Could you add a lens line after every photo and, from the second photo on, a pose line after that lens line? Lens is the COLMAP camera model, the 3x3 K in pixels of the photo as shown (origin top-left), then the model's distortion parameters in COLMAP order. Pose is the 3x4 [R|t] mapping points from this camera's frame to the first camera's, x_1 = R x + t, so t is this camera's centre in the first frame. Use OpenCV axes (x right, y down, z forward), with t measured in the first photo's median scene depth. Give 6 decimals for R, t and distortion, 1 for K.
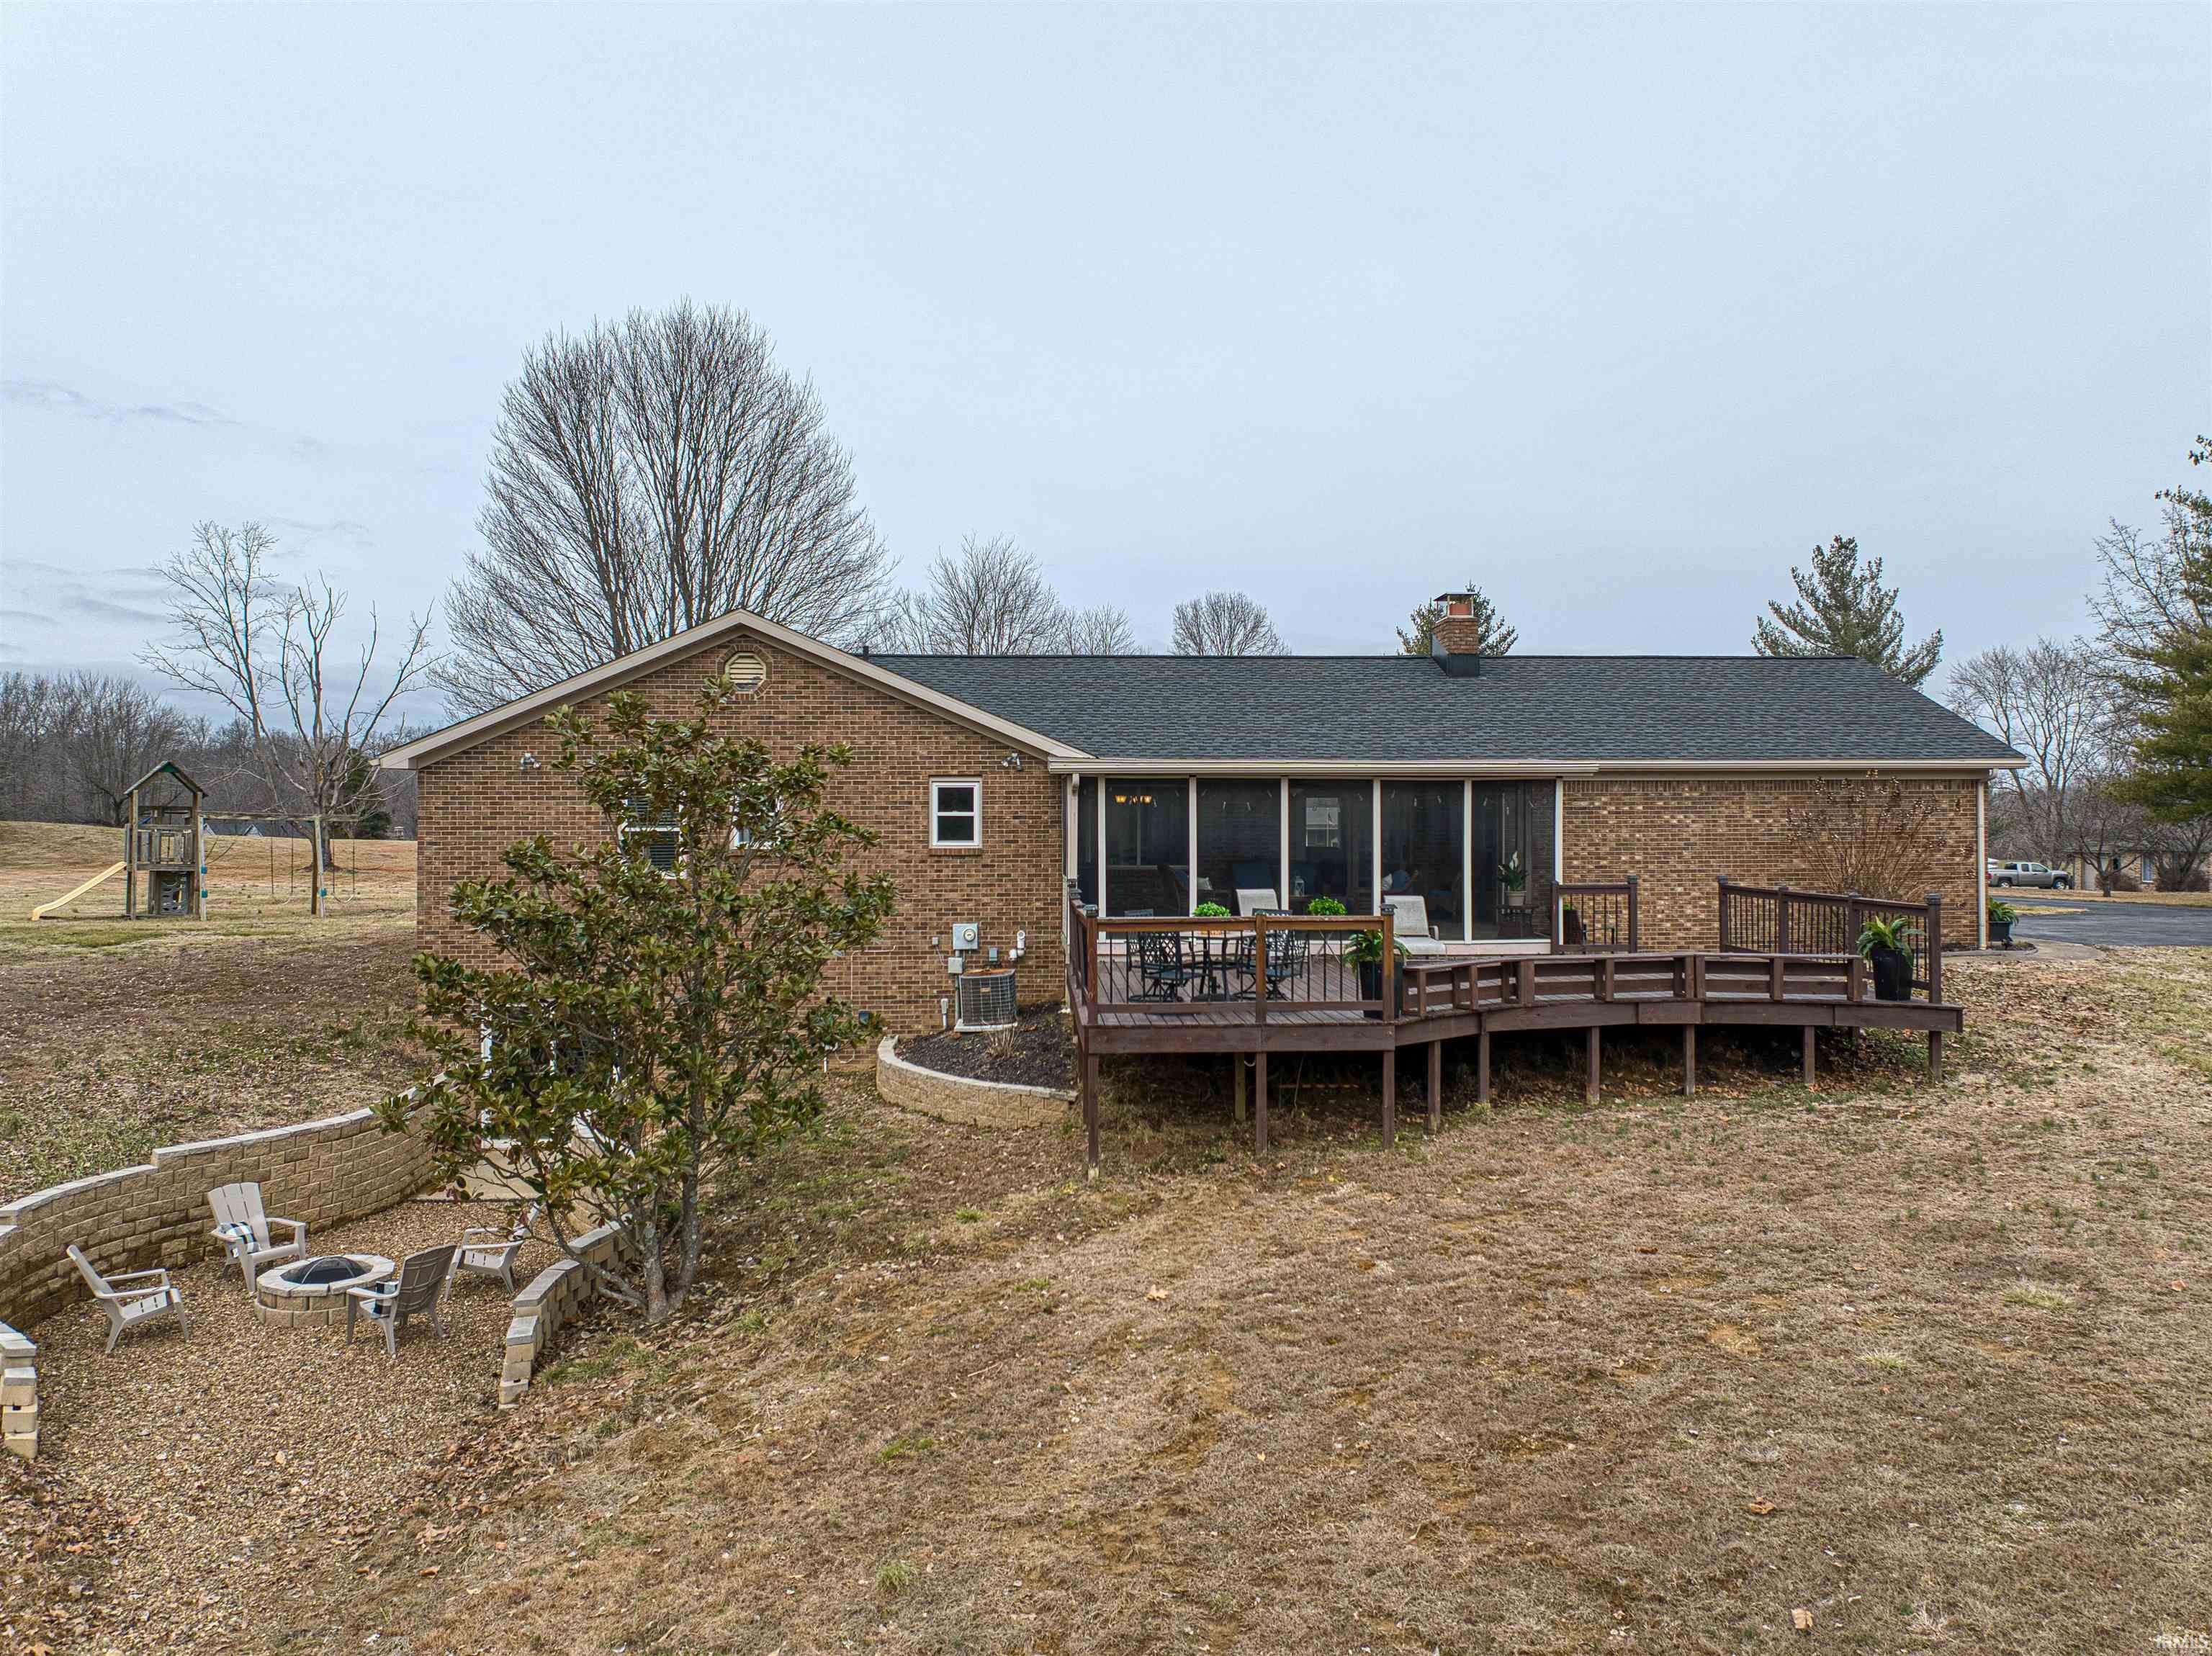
lens RADIAL K [[1554.6, 0, 1116.1], [0, 1554.6, 821.9], [0, 0, 1]] dist [0.006100, -0.004142]
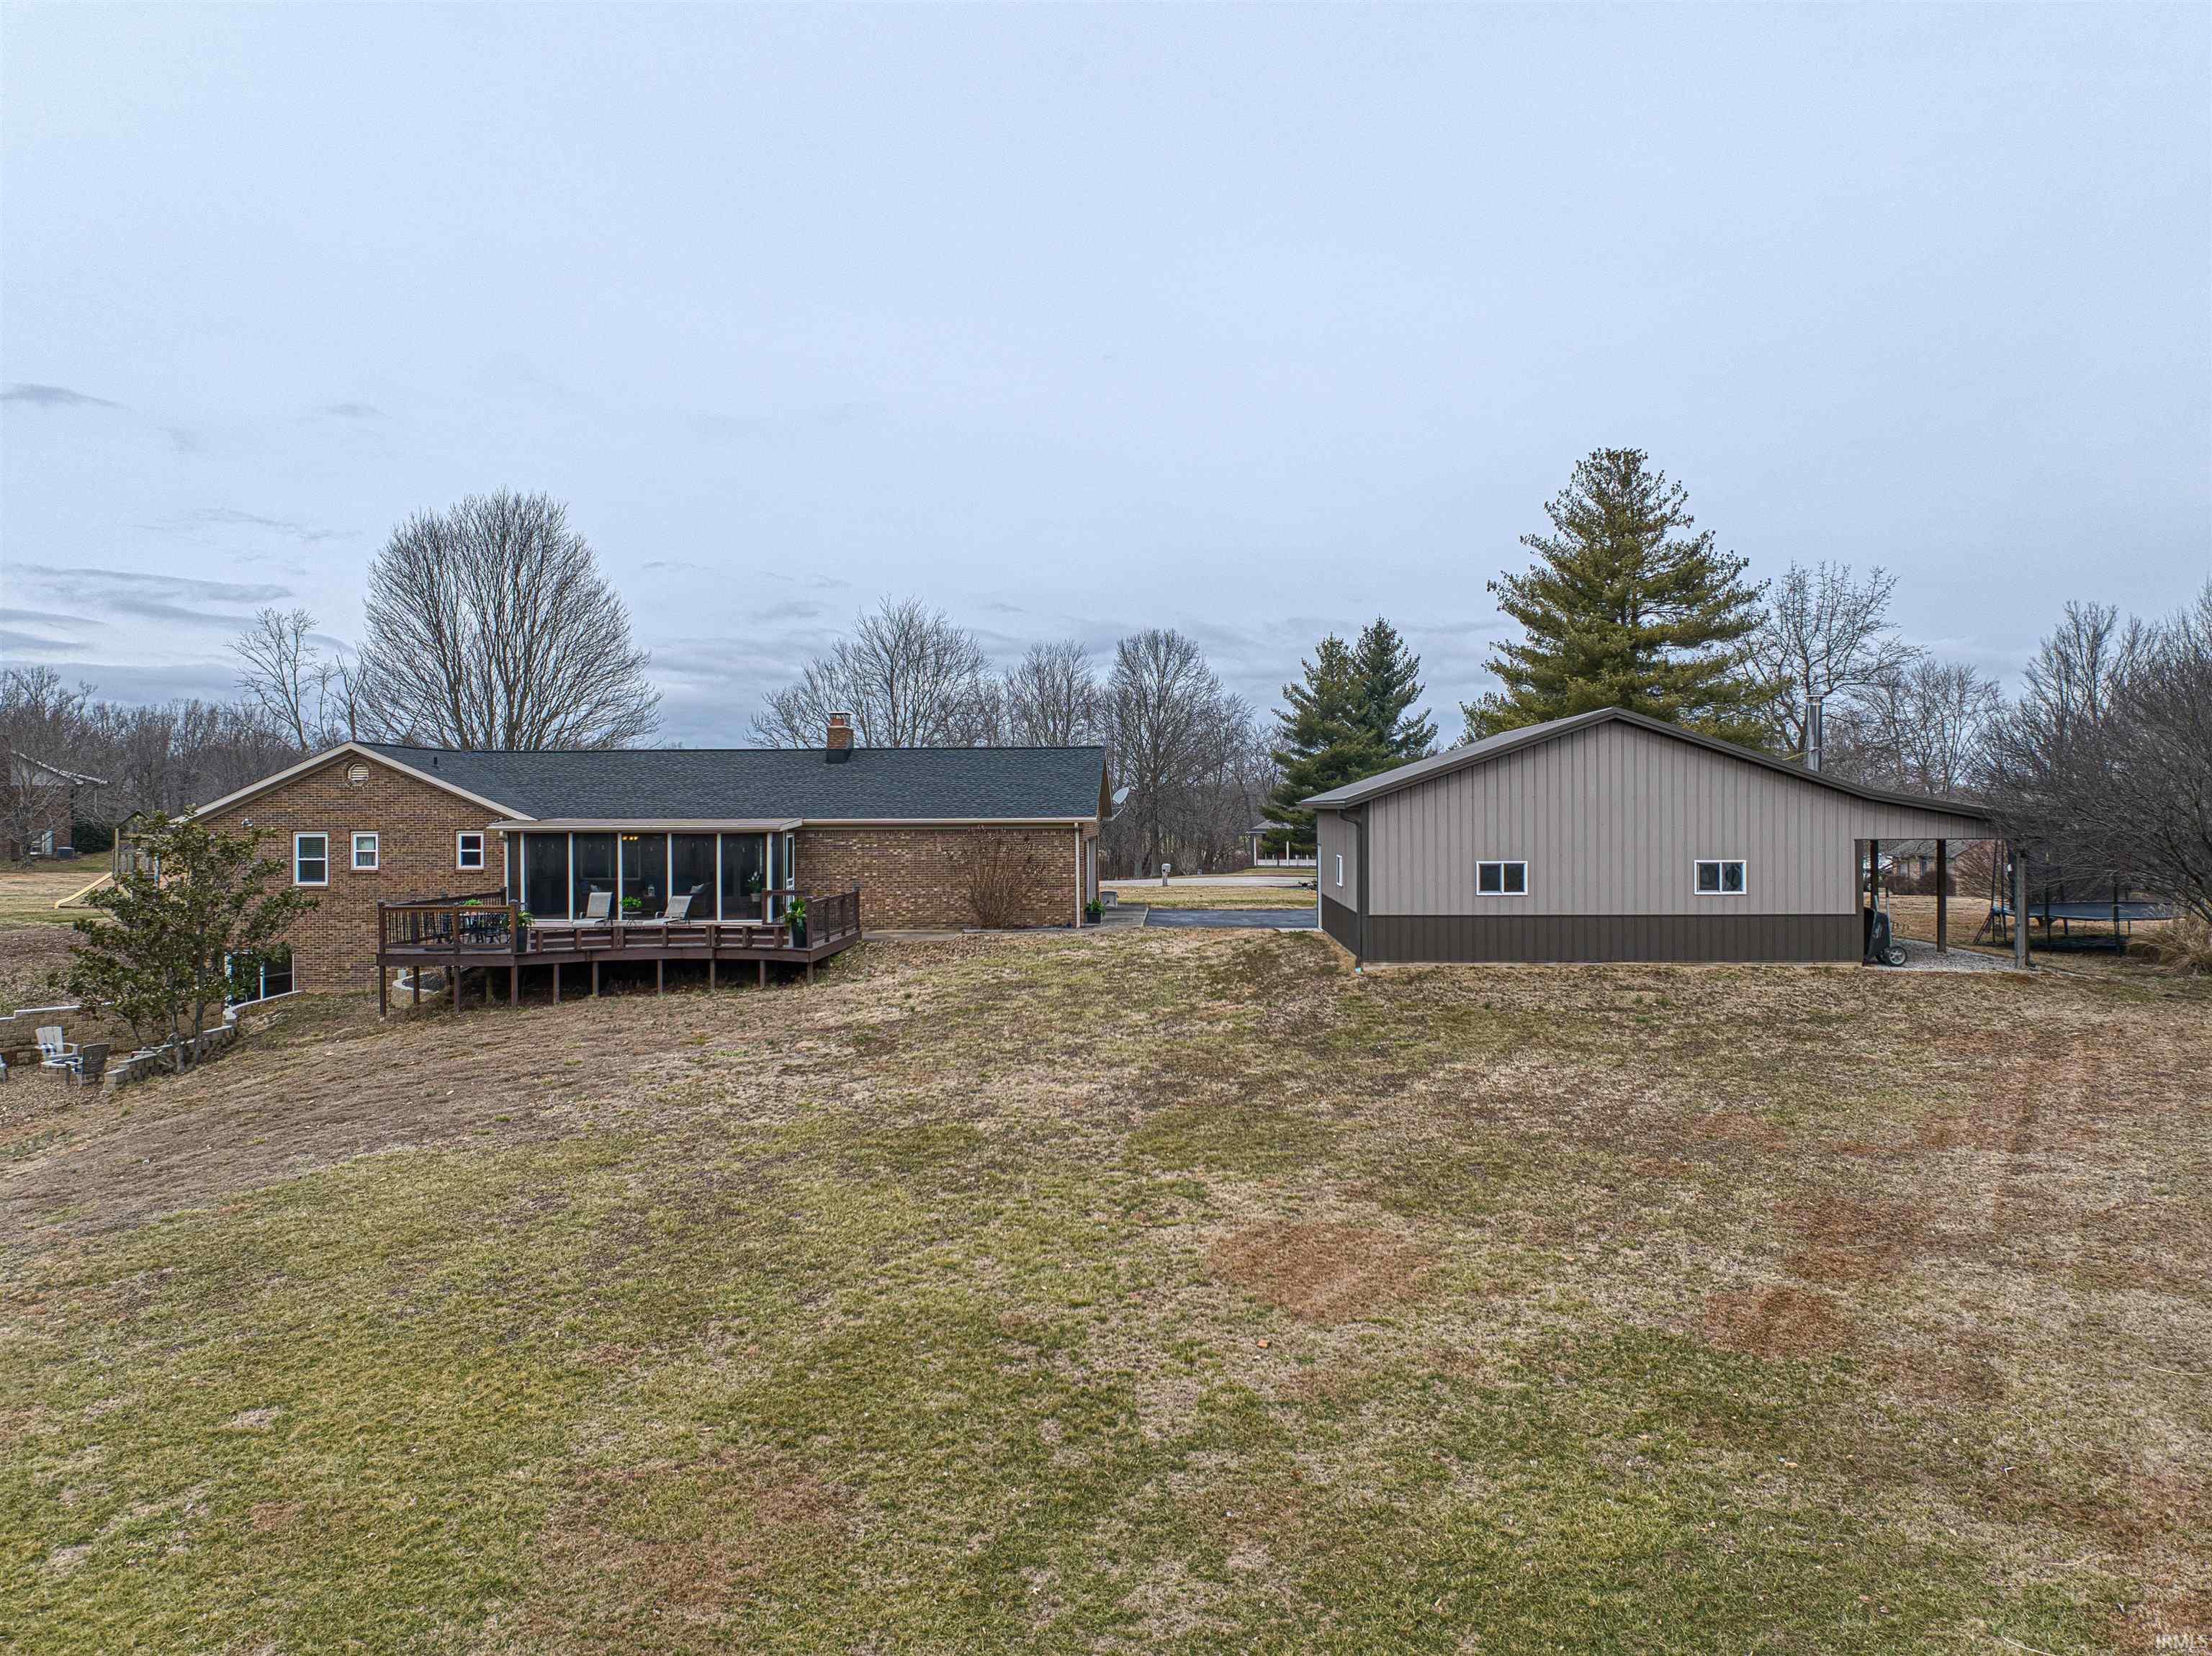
lens RADIAL K [[1554.6, 0, 1116.1], [0, 1554.6, 821.9], [0, 0, 1]] dist [0.006100, -0.004142]
pose [[0.994493, -0.001687, -0.104790, 0.857628], [0.001931, 0.999996, 0.002226, -0.042158], [0.104786, -0.002416, 0.994492, -0.757642]]
